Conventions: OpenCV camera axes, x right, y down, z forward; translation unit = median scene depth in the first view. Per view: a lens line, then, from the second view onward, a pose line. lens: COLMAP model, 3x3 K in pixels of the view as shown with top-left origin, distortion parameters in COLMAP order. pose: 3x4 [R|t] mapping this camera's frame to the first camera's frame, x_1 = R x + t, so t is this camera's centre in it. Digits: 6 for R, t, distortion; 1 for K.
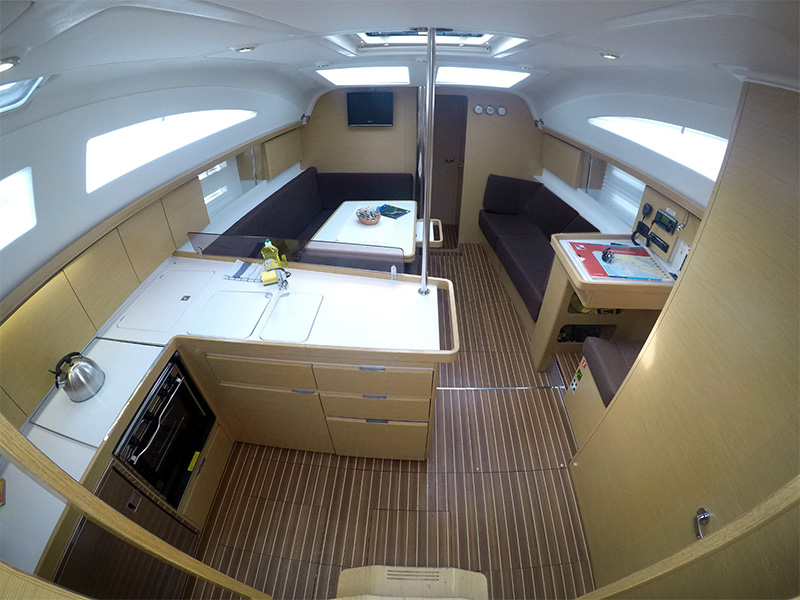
lens RADIAL K [[352.4, 0, 400.0], [0, 352.4, 300.0], [0, 0, 1]] dist [-0.241228, 0.058002]
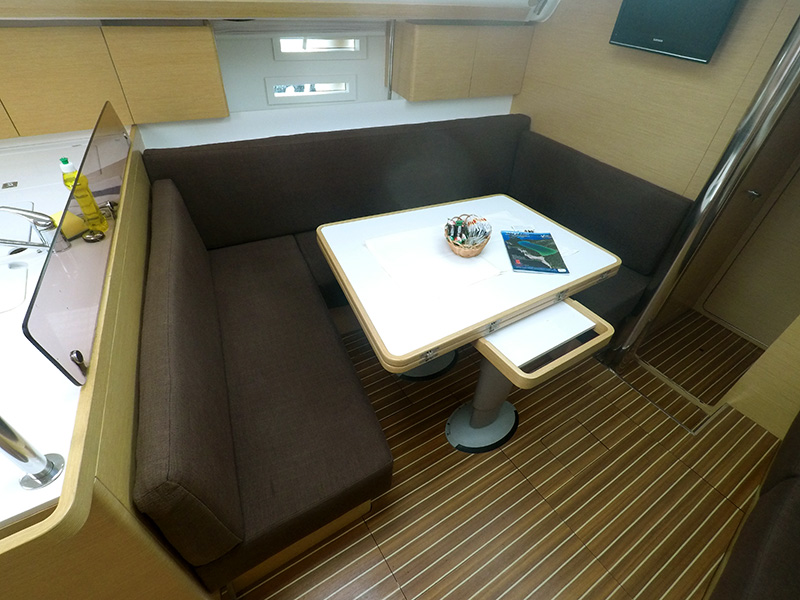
lens RADIAL K [[403.7, 0, 400.0], [0, 403.7, 300.0], [0, 0, 1]] dist [-0.022250, 0.004920]
pose [[0.582535, 0.552233, -0.596399, 0.388623], [-0.530763, 0.814160, 0.235443, -0.410542], [0.615584, 0.179393, 0.767382, 0.872486]]
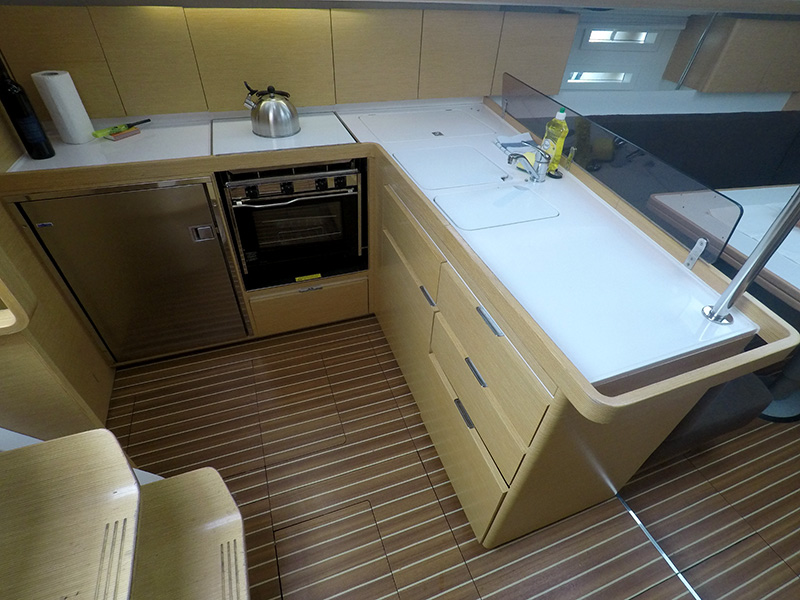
lens RADIAL K [[403.7, 0, 400.0], [0, 403.7, 300.0], [0, 0, 1]] dist [-0.022250, 0.004920]
pose [[0.393664, 0.608001, -0.689466, 0.245677], [-0.580623, 0.745935, 0.326280, 0.029679], [0.712675, 0.271875, 0.646667, 0.366195]]
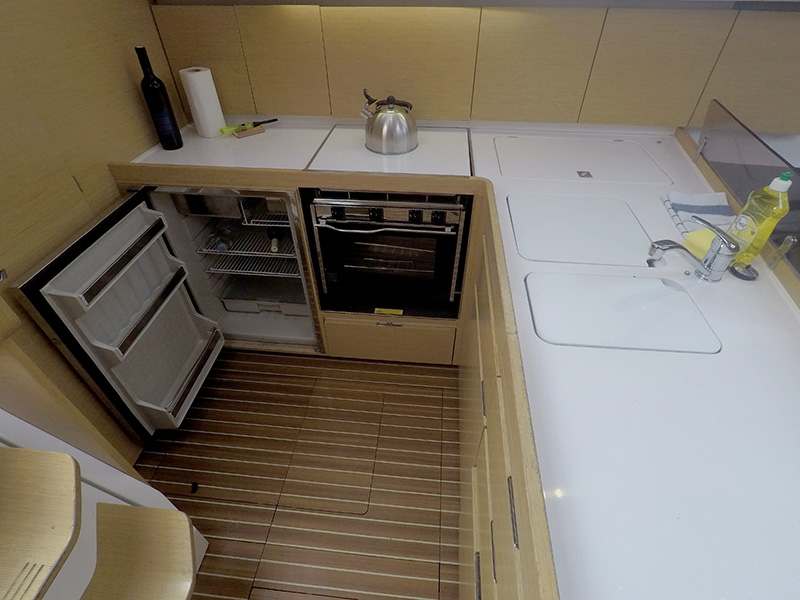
lens RADIAL K [[403.7, 0, 400.0], [0, 403.7, 300.0], [0, 0, 1]] dist [-0.022250, 0.004920]
pose [[-0.038933, 0.664308, -0.746444, 0.078255], [-0.592138, 0.586384, 0.552745, -0.077803], [0.804896, 0.463518, 0.370533, 0.516197]]
